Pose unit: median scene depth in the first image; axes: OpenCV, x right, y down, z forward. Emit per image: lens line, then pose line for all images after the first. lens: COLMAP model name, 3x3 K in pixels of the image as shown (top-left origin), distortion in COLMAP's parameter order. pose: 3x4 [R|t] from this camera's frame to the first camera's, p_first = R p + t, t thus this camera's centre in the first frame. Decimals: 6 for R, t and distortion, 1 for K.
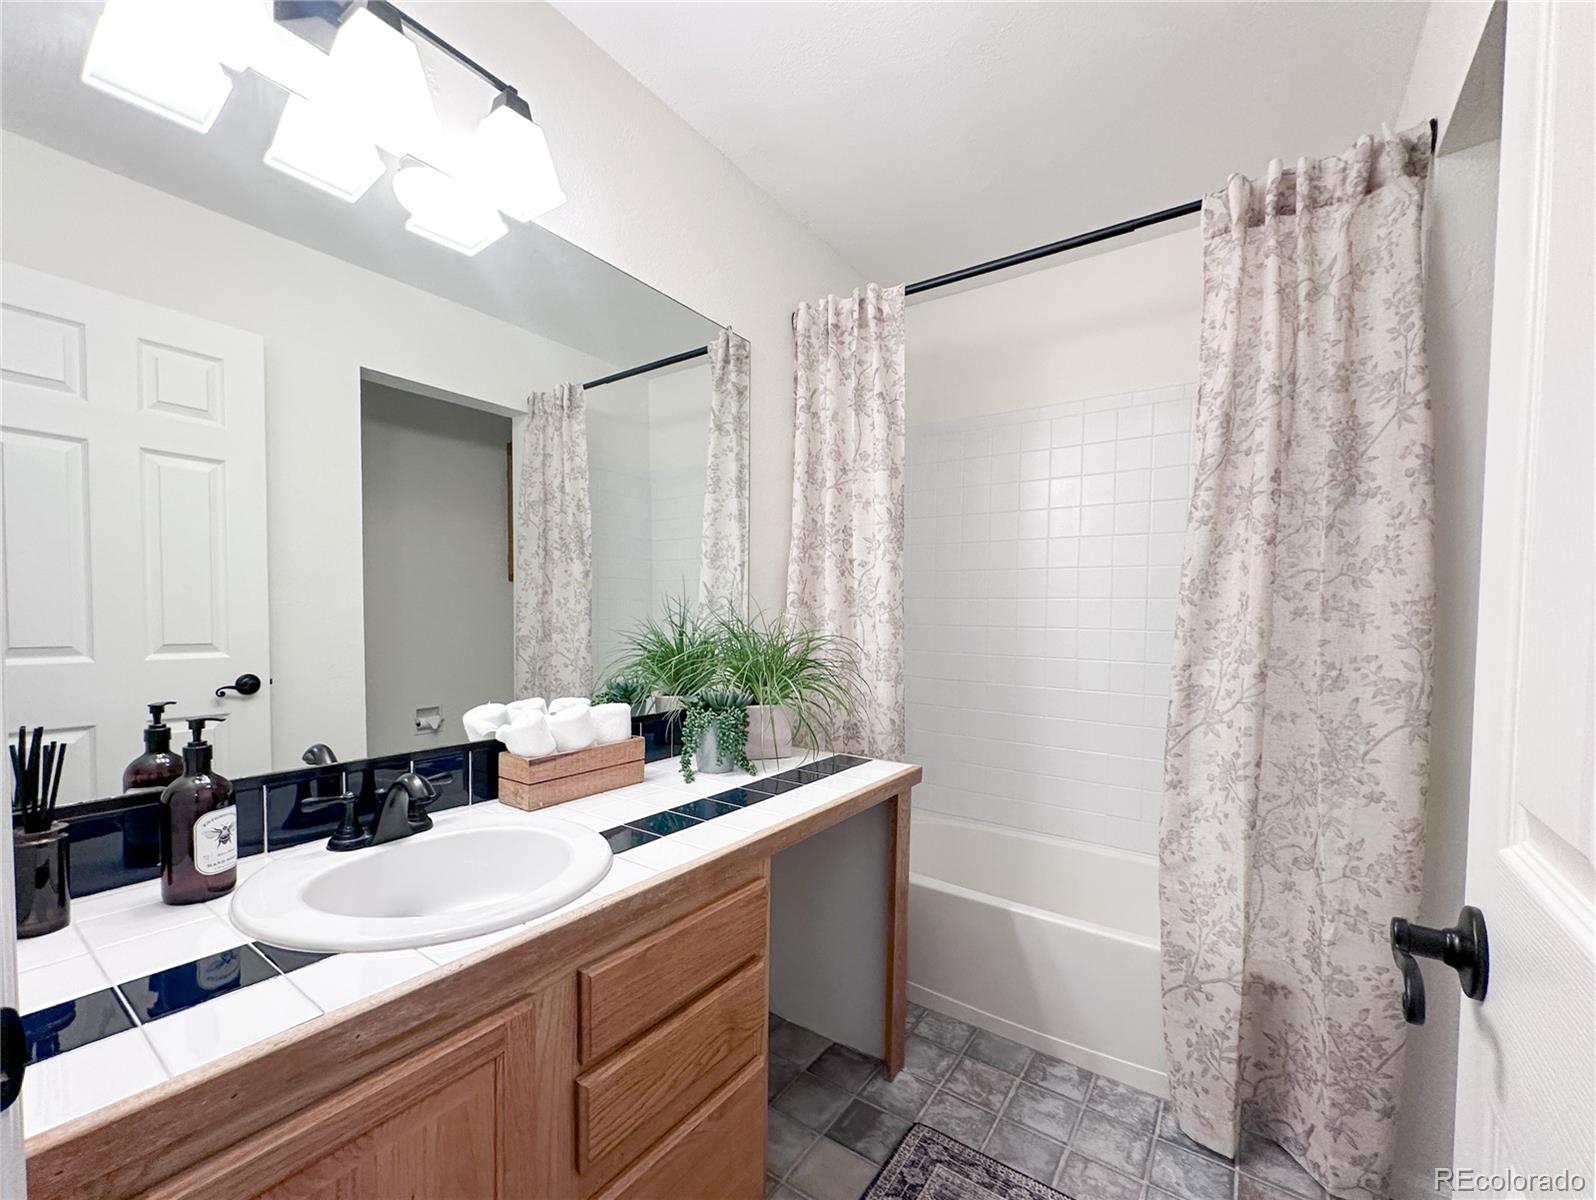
lens RADIAL K [[656.7, 0, 798.0], [0, 656.7, 600.0], [0, 0, 1]] dist [-0.000150, 0.000119]
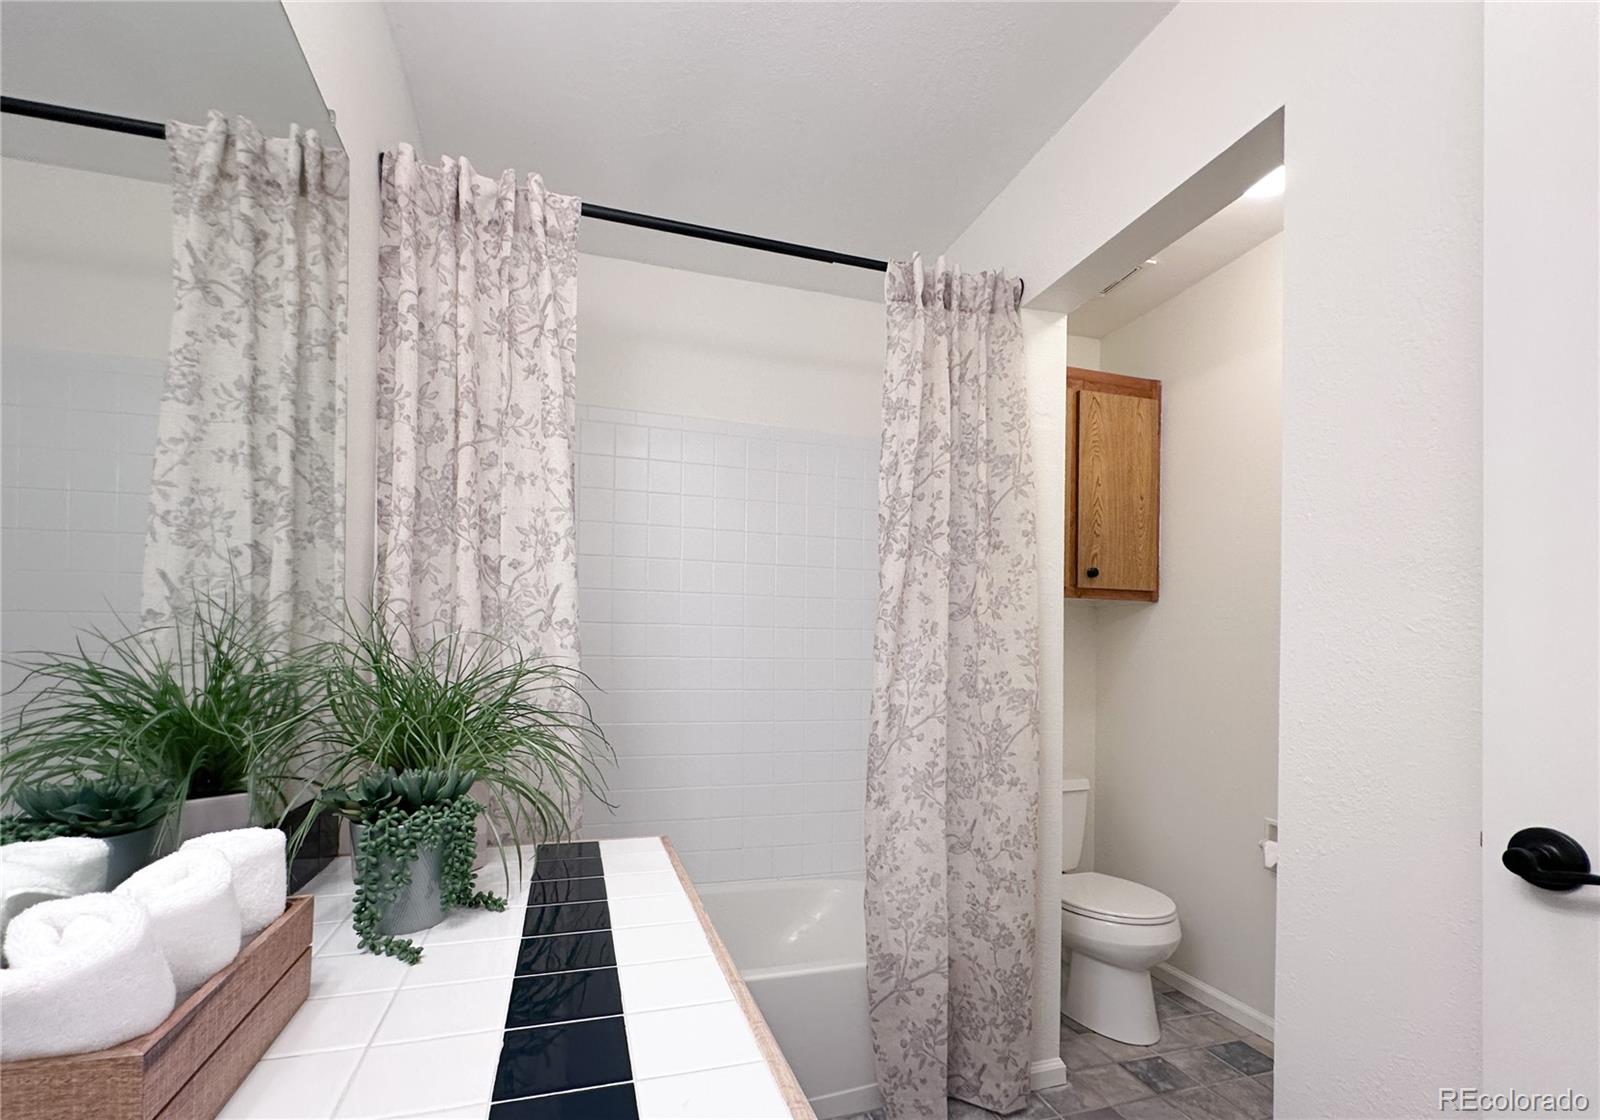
lens RADIAL K [[679.3, 0, 797.2], [0, 679.3, 626.7], [0, 0, 1]] dist [0.000686, -0.005235]
pose [[0.627491, 0.029148, 0.778078, -0.373679], [-0.017495, 0.999575, -0.023337, 0.031371], [-0.778428, 0.001031, 0.627734, 0.436499]]
